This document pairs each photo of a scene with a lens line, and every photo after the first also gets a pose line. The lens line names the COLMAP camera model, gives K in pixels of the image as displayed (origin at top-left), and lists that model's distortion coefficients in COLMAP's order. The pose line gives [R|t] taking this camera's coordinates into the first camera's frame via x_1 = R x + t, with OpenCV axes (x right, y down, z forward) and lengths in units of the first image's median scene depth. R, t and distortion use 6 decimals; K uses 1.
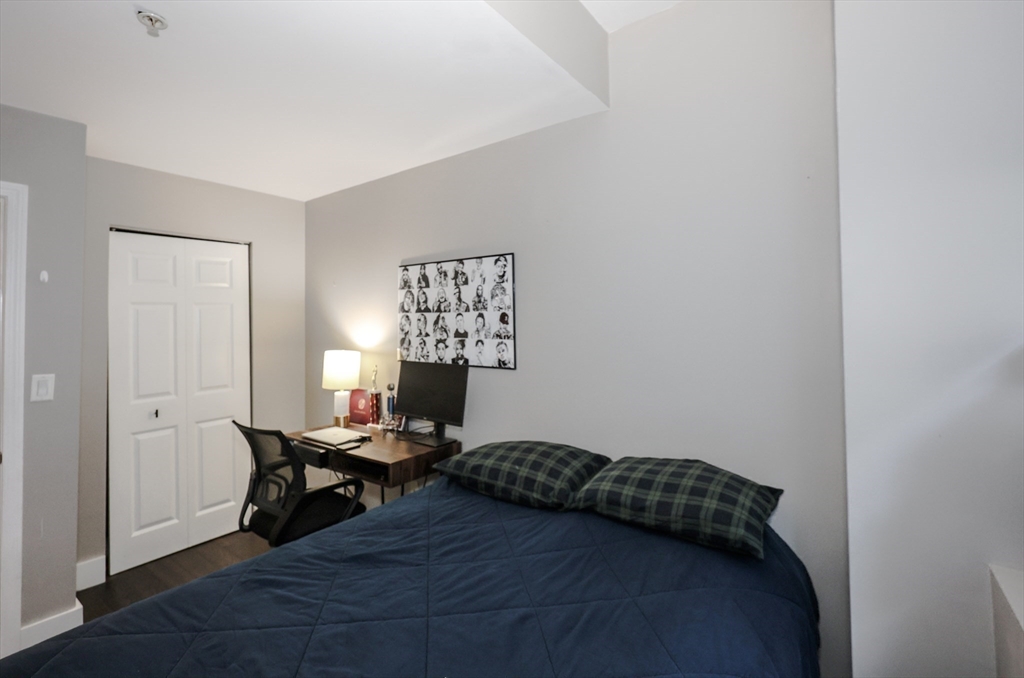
lens RADIAL K [[418.3, 0, 513.0], [0, 418.3, 329.9], [0, 0, 1]] dist [0.001441, 0.000007]
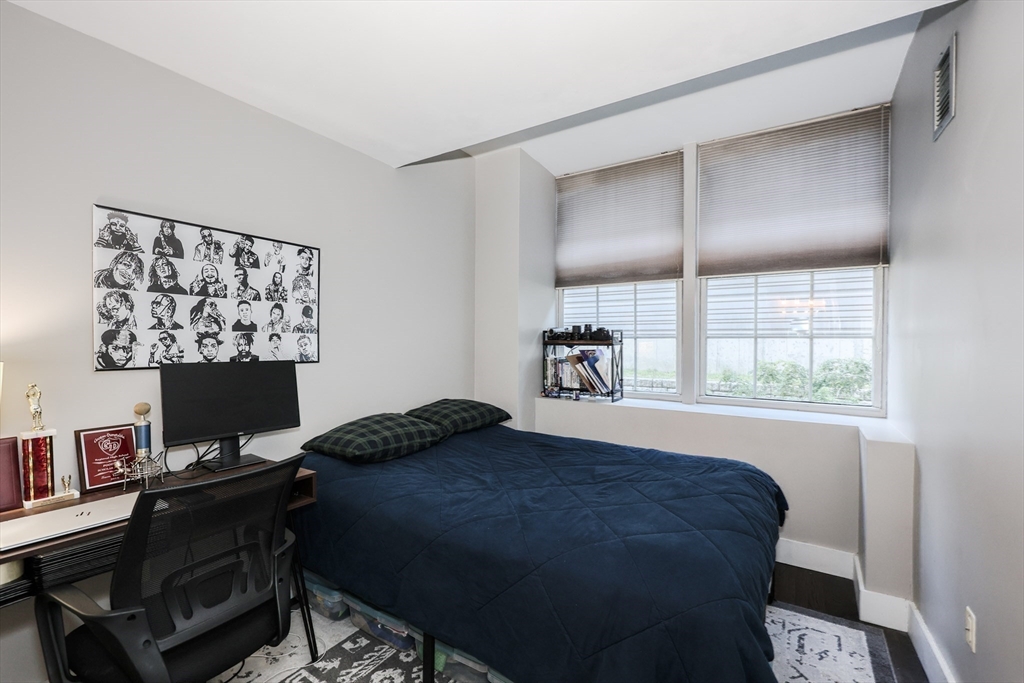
lens RADIAL K [[441.7, 0, 507.3], [0, 441.7, 342.2], [0, 0, 1]] dist [-0.000513, -0.000068]
pose [[-0.007807, -0.016241, 0.999838, -0.995008], [-0.018976, 0.999690, 0.016091, 0.016980], [-0.999789, -0.018848, -0.008113, 0.497025]]
